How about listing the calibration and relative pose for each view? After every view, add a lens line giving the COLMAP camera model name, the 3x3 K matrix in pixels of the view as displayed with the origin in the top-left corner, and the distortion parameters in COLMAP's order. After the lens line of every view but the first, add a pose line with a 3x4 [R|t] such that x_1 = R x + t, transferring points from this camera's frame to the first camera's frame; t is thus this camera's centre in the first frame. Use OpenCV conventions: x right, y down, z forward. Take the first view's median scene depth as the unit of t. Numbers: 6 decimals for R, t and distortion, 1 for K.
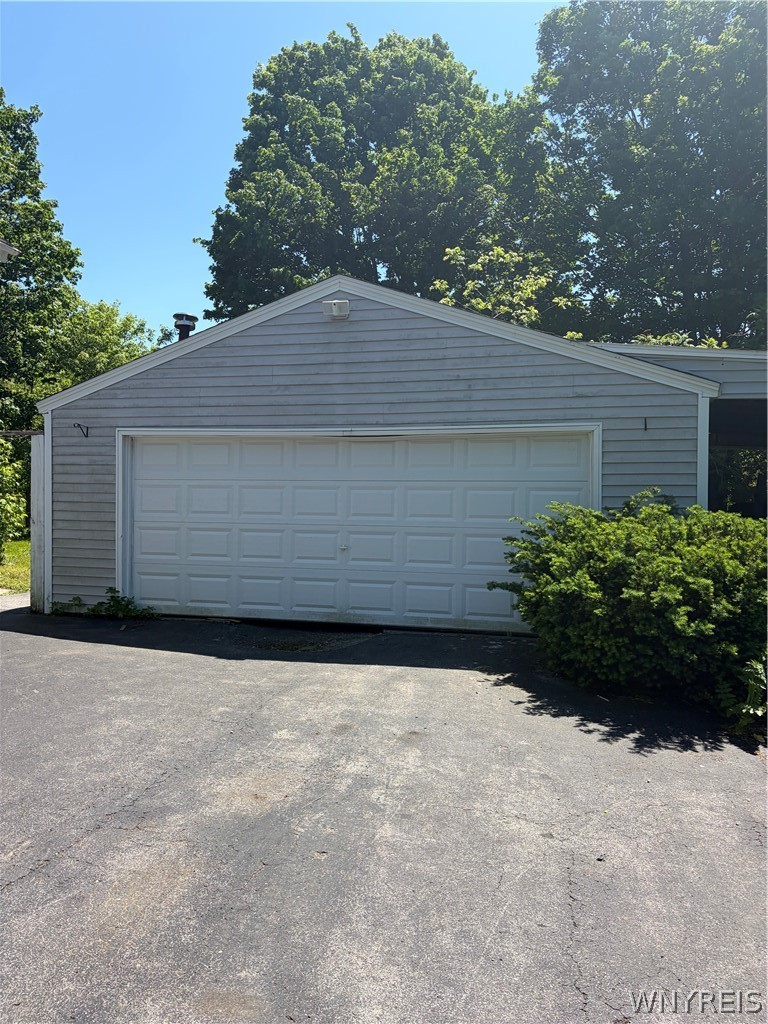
lens RADIAL K [[766.8, 0, 379.9], [0, 766.8, 524.8], [0, 0, 1]] dist [0.127256, -0.290195]
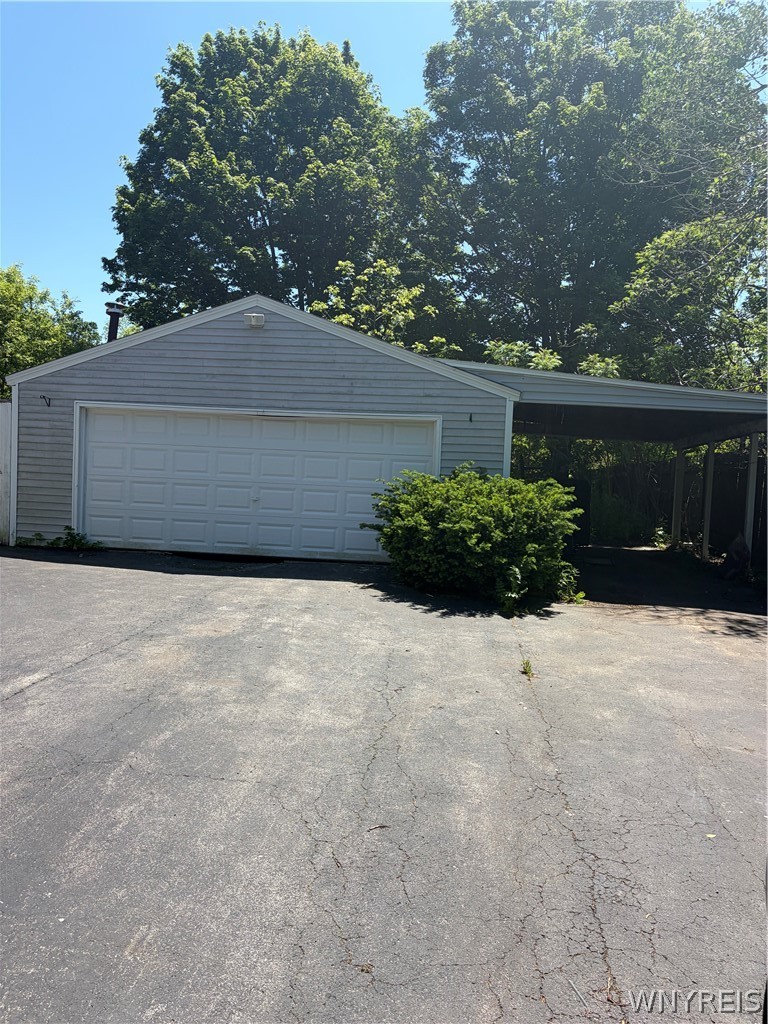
lens RADIAL K [[766.8, 0, 379.9], [0, 766.8, 524.8], [0, 0, 1]] dist [0.127256, -0.290195]
pose [[0.988967, 0.024003, 0.146179, -0.029247], [-0.028688, 0.999137, 0.030029, 0.029381], [-0.145333, -0.033891, 0.988802, -0.377441]]
